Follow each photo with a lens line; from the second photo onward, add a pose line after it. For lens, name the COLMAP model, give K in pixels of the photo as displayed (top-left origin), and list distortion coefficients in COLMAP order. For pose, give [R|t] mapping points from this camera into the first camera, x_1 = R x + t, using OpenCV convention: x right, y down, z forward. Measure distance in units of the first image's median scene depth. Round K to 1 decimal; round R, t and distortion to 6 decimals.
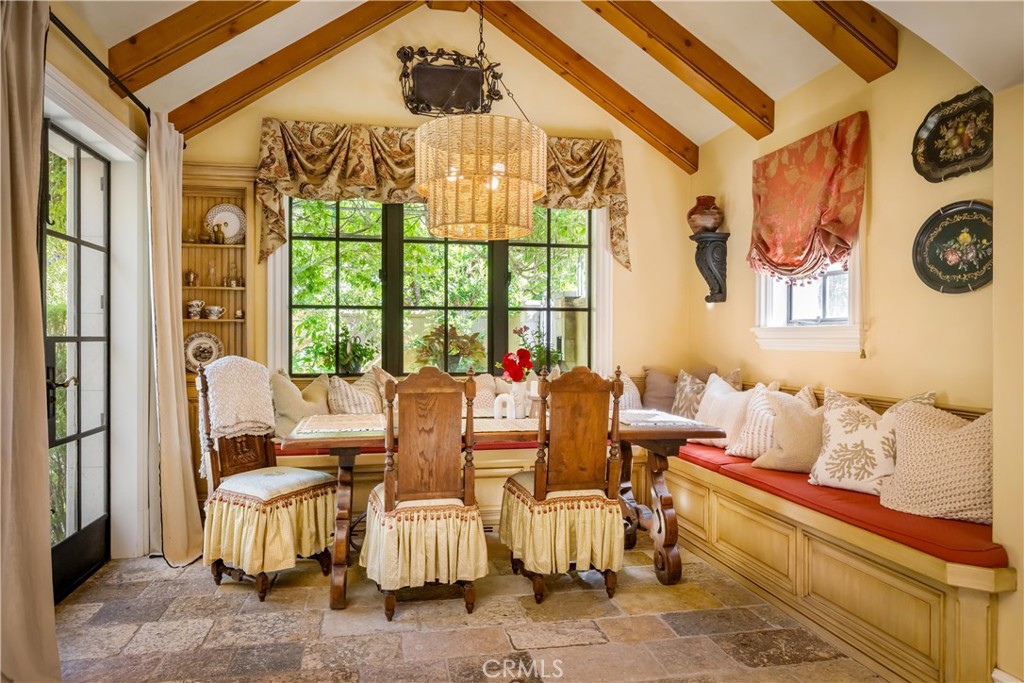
lens RADIAL K [[654.8, 0, 507.8], [0, 654.8, 338.7], [0, 0, 1]] dist [-0.006396, 0.000076]
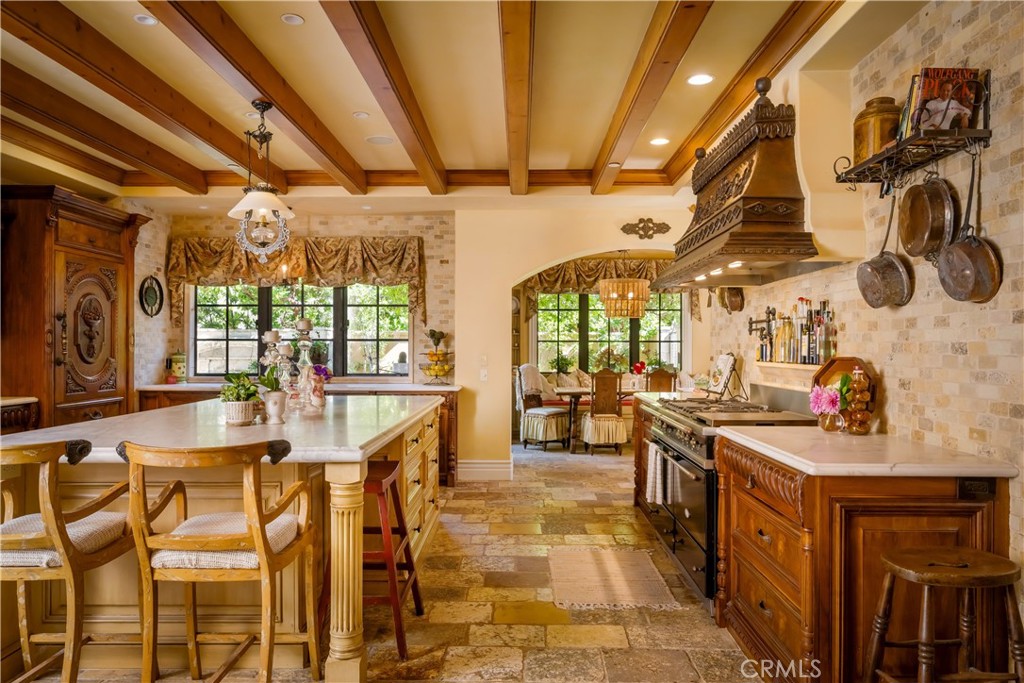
lens RADIAL K [[698.5, 0, 508.8], [0, 698.5, 346.8], [0, 0, 1]] dist [0.007546, 0.000780]
pose [[0.977306, 0.001967, -0.211825, 0.073126], [-0.002114, 0.999998, -0.000465, -0.030567], [0.211824, 0.000902, 0.977307, -1.370539]]
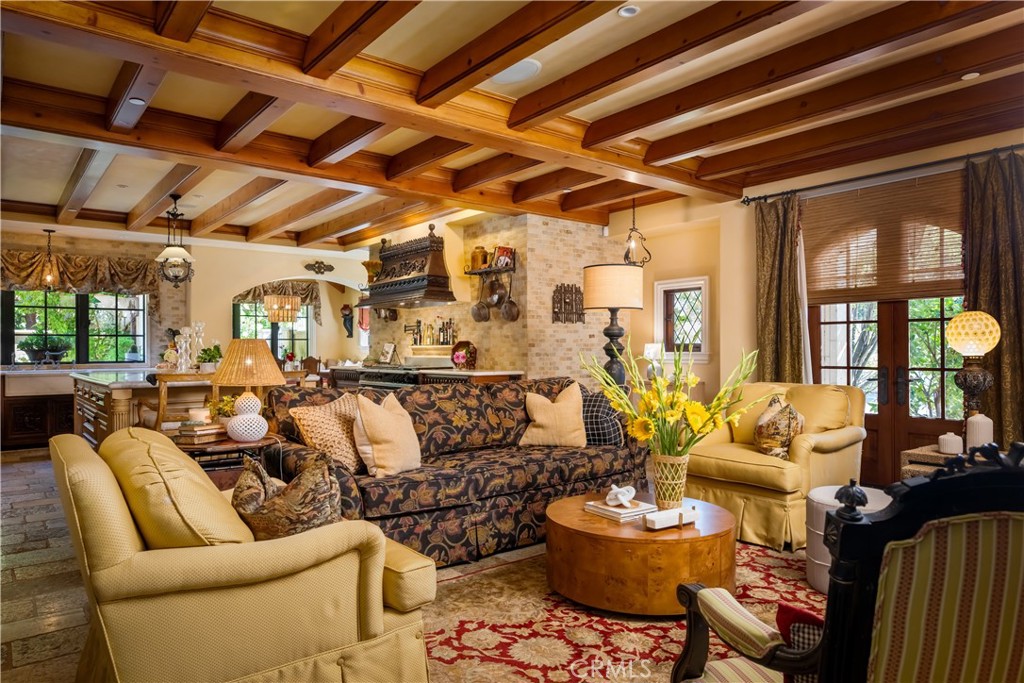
lens RADIAL K [[654.8, 0, 511.7], [0, 654.8, 345.0], [0, 0, 1]] dist [-0.006396, 0.000076]
pose [[0.887578, -0.000818, 0.460657, -0.456723], [0.004615, 0.999964, -0.007116, 0.004546], [-0.460634, 0.008442, 0.887550, -2.232580]]
